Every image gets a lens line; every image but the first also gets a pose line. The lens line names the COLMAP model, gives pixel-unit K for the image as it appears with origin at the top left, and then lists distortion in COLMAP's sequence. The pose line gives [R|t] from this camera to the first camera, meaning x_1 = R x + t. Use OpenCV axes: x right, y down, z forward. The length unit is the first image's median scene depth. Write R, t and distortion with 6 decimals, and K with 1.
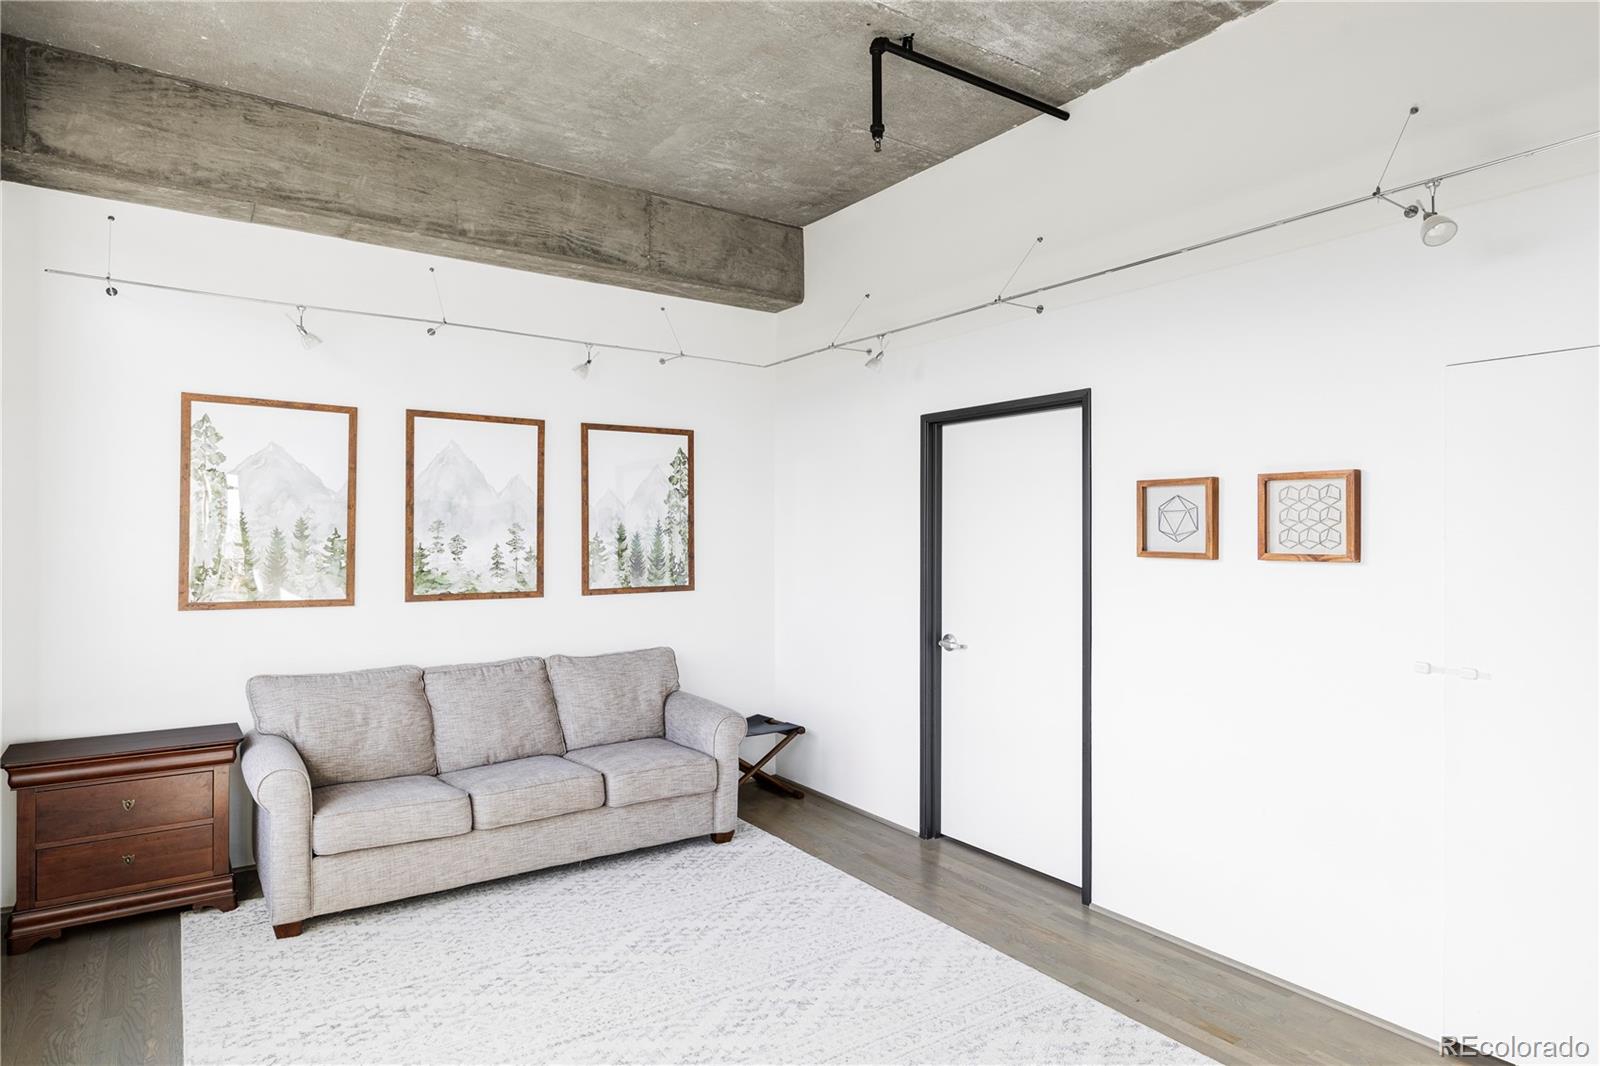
lens RADIAL K [[894.8, 0, 796.0], [0, 894.8, 528.5], [0, 0, 1]] dist [0.007711, -0.002237]
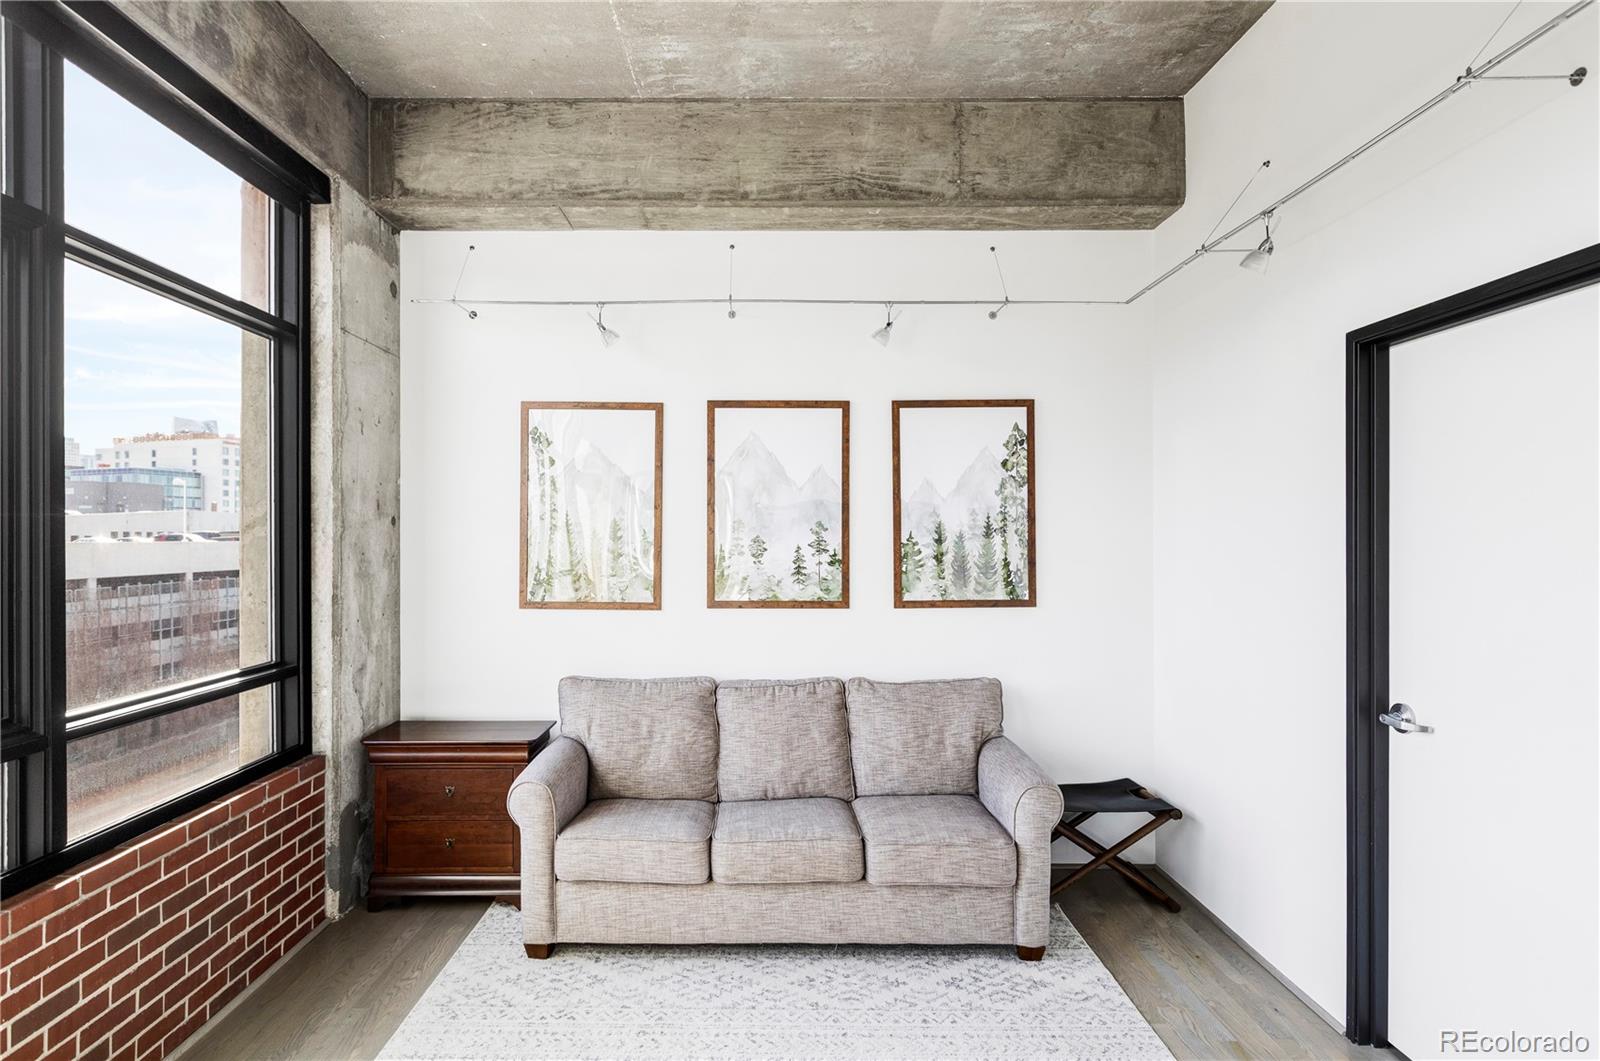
lens RADIAL K [[865.4, 0, 815.7], [0, 865.4, 532.7], [0, 0, 1]] dist [0.001547, 0.000658]
pose [[0.844839, -0.005618, -0.534991, 0.148408], [0.007713, 0.999969, 0.001679, 0.003160], [0.534965, -0.005544, 0.844856, 0.317726]]
